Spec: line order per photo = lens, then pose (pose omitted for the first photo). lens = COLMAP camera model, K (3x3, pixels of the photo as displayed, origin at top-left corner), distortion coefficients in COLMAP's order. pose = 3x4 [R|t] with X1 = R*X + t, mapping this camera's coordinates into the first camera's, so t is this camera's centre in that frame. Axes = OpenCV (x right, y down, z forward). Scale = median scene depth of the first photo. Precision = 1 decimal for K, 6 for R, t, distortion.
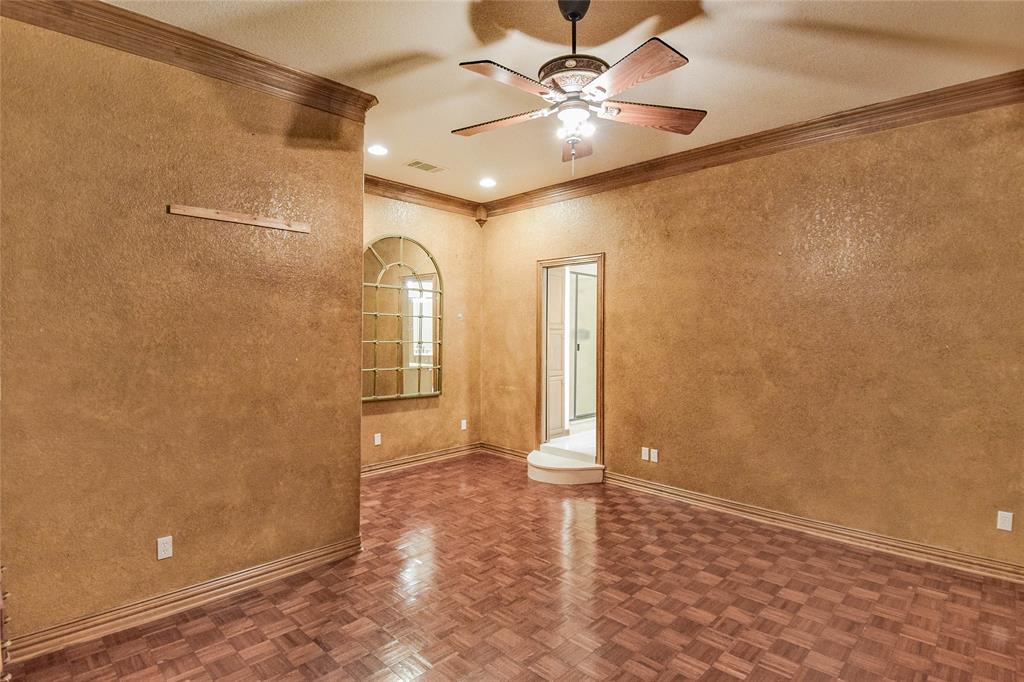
lens RADIAL K [[512.0, 0, 514.2], [0, 512.0, 333.7], [0, 0, 1]] dist [0.015209, -0.023914]
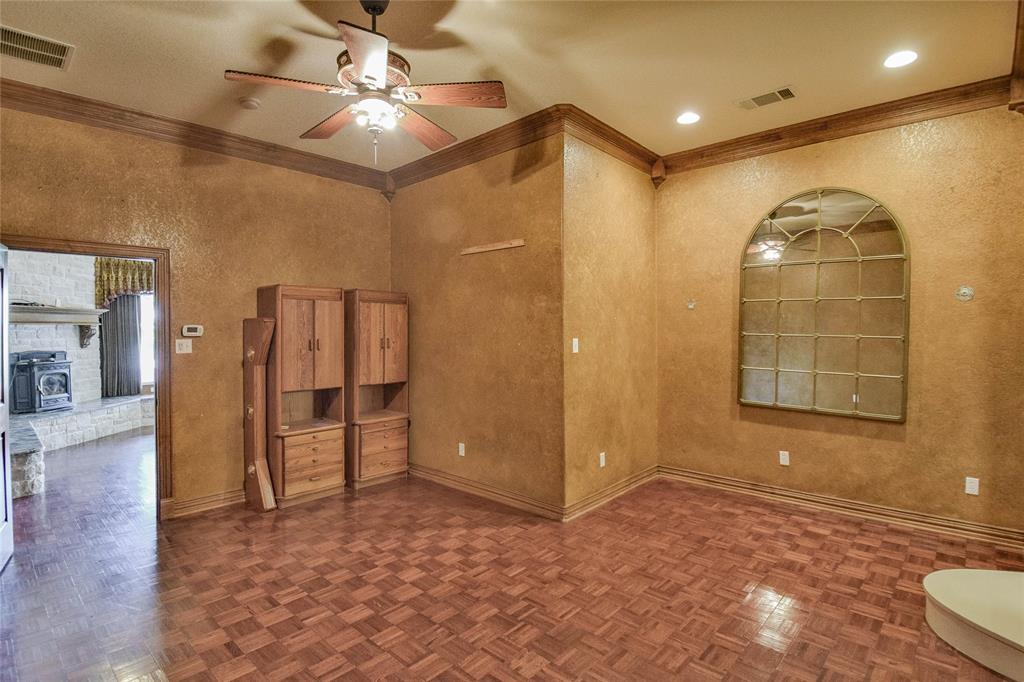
lens RADIAL K [[512.0, 0, 514.2], [0, 512.0, 333.7], [0, 0, 1]] dist [0.015209, -0.023914]
pose [[0.016256, 0.000815, -0.999868, 0.799914], [0.000044, 1.000000, 0.000816, 0.020455], [0.999868, -0.000057, 0.016256, 0.879201]]
